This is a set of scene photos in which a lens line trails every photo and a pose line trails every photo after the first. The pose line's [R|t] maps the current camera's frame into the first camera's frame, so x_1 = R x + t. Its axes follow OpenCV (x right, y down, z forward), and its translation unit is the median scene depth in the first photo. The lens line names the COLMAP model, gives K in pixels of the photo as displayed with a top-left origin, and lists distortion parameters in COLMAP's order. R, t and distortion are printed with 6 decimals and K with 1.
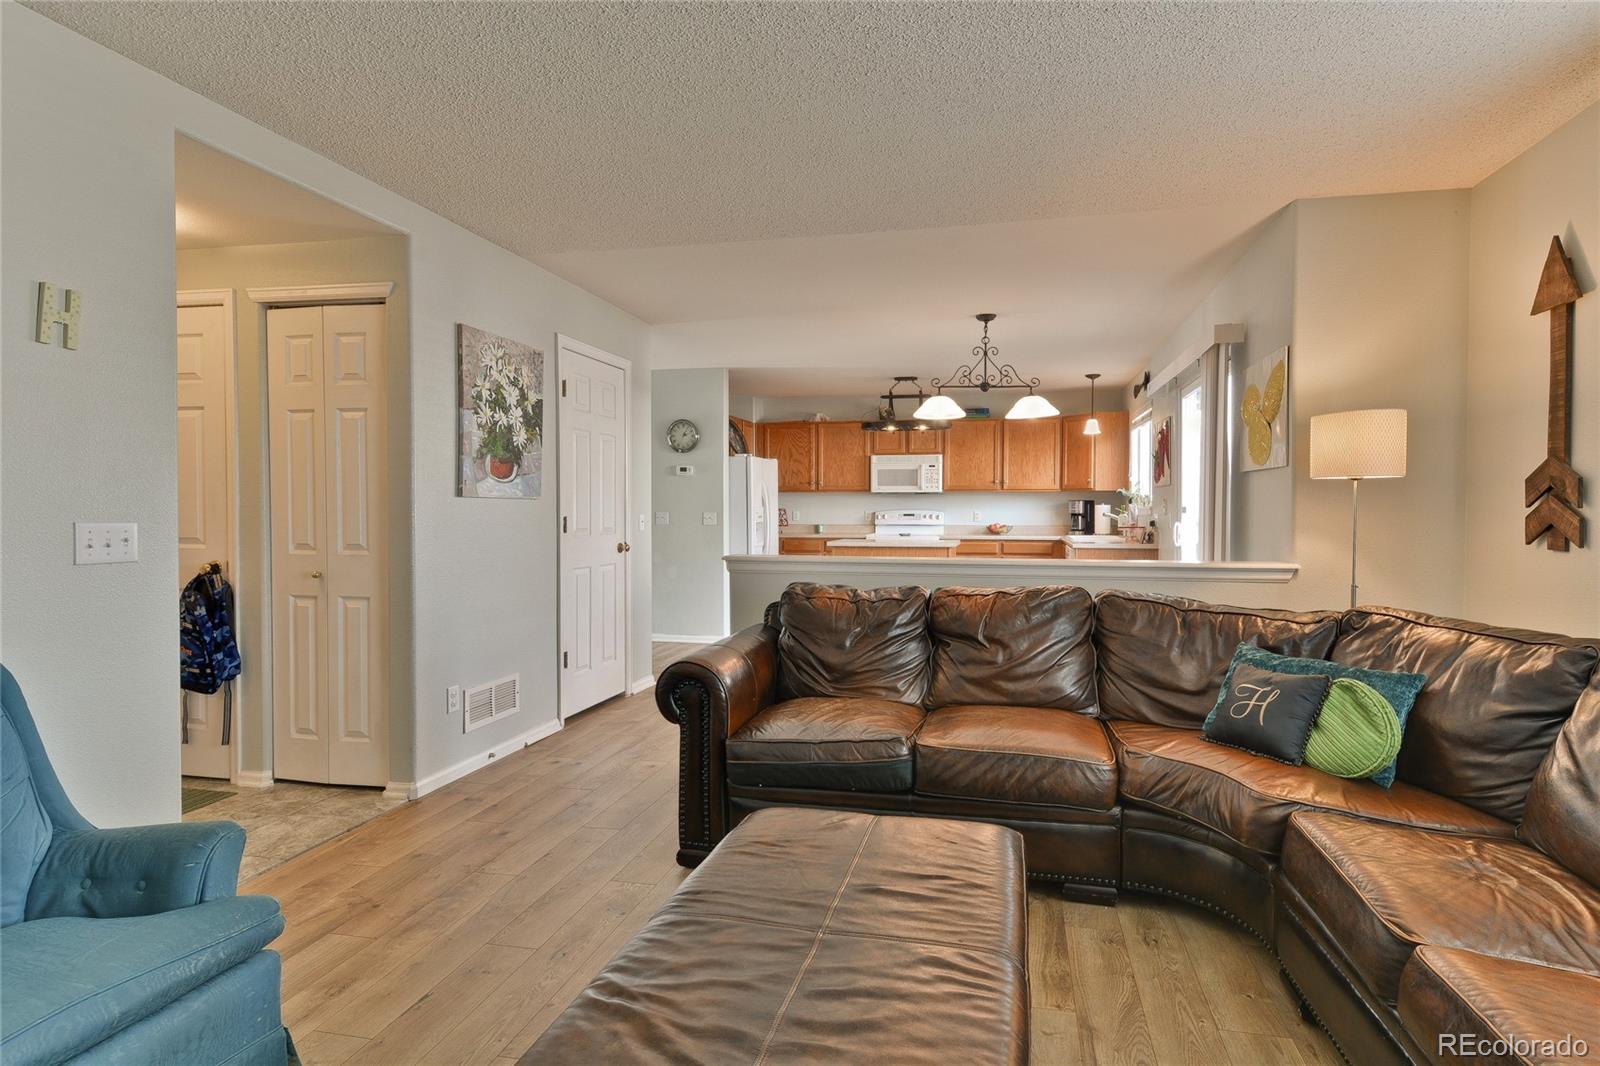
lens RADIAL K [[839.2, 0, 859.8], [0, 839.2, 529.5], [0, 0, 1]] dist [0.003223, 0.001083]
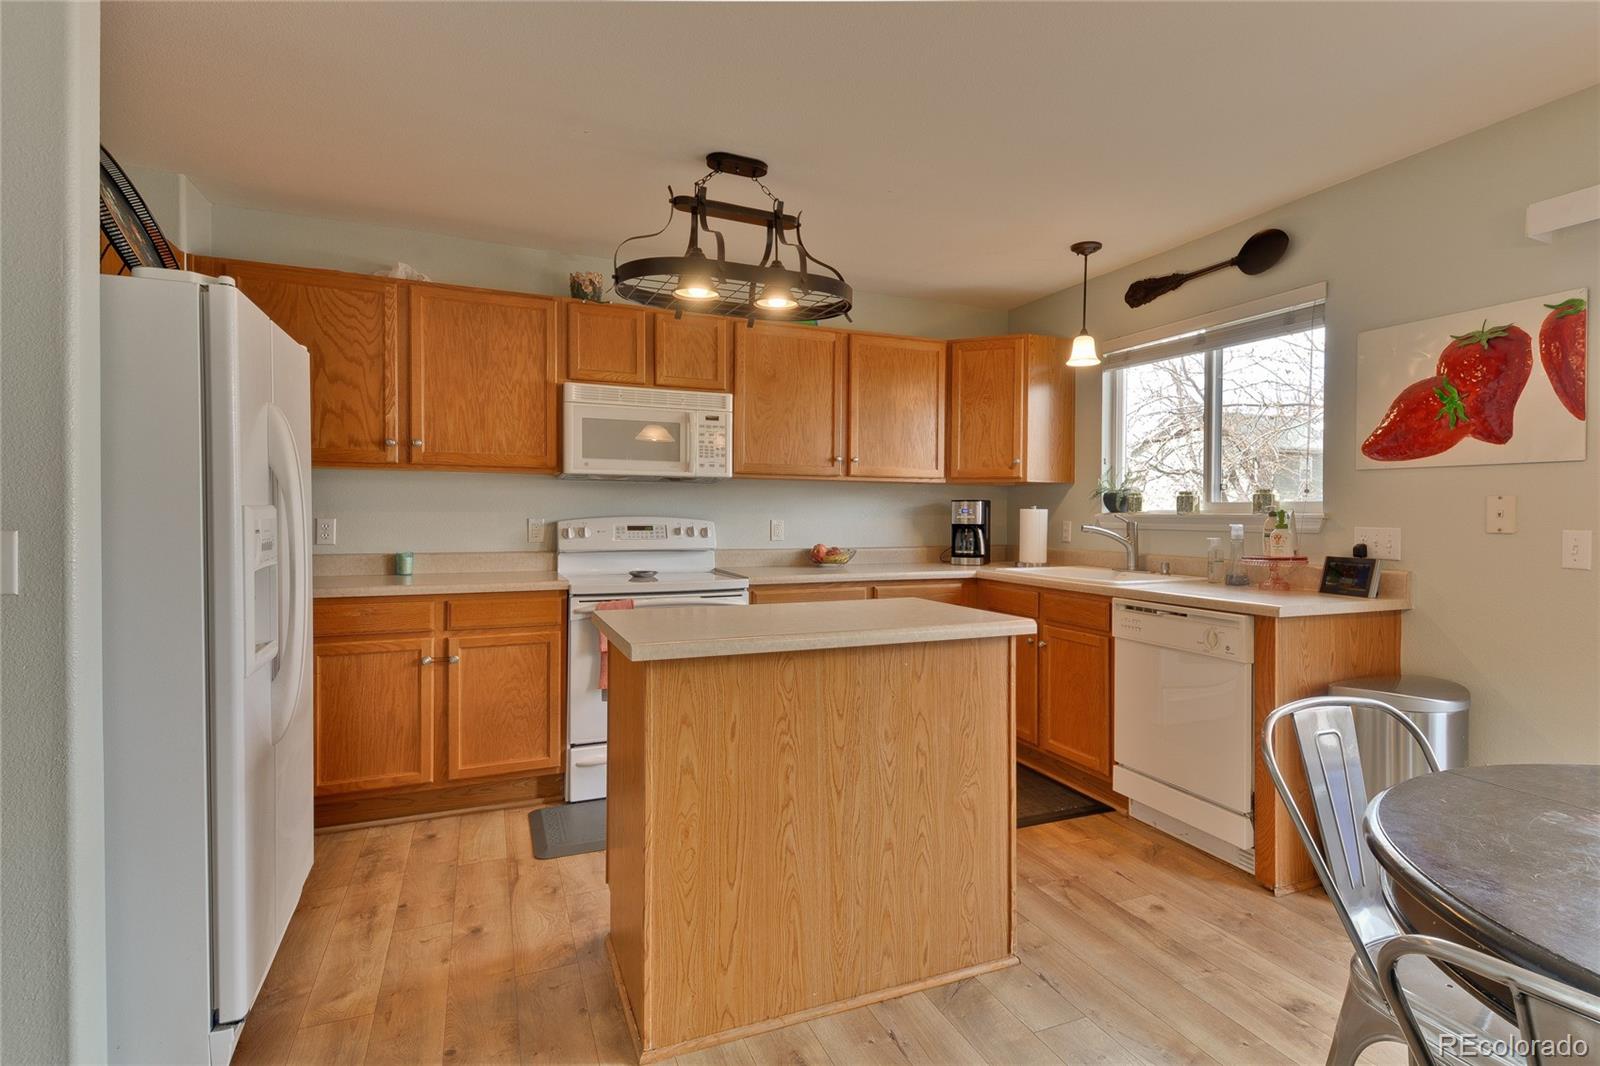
lens RADIAL K [[802.4, 0, 834.0], [0, 802.4, 521.0], [0, 0, 1]] dist [0.030898, -0.000268]
pose [[0.821631, -0.001069, 0.570019, -0.102706], [0.008975, 0.999899, -0.011061, -0.016089], [-0.569949, 0.014204, 0.821557, 0.615900]]
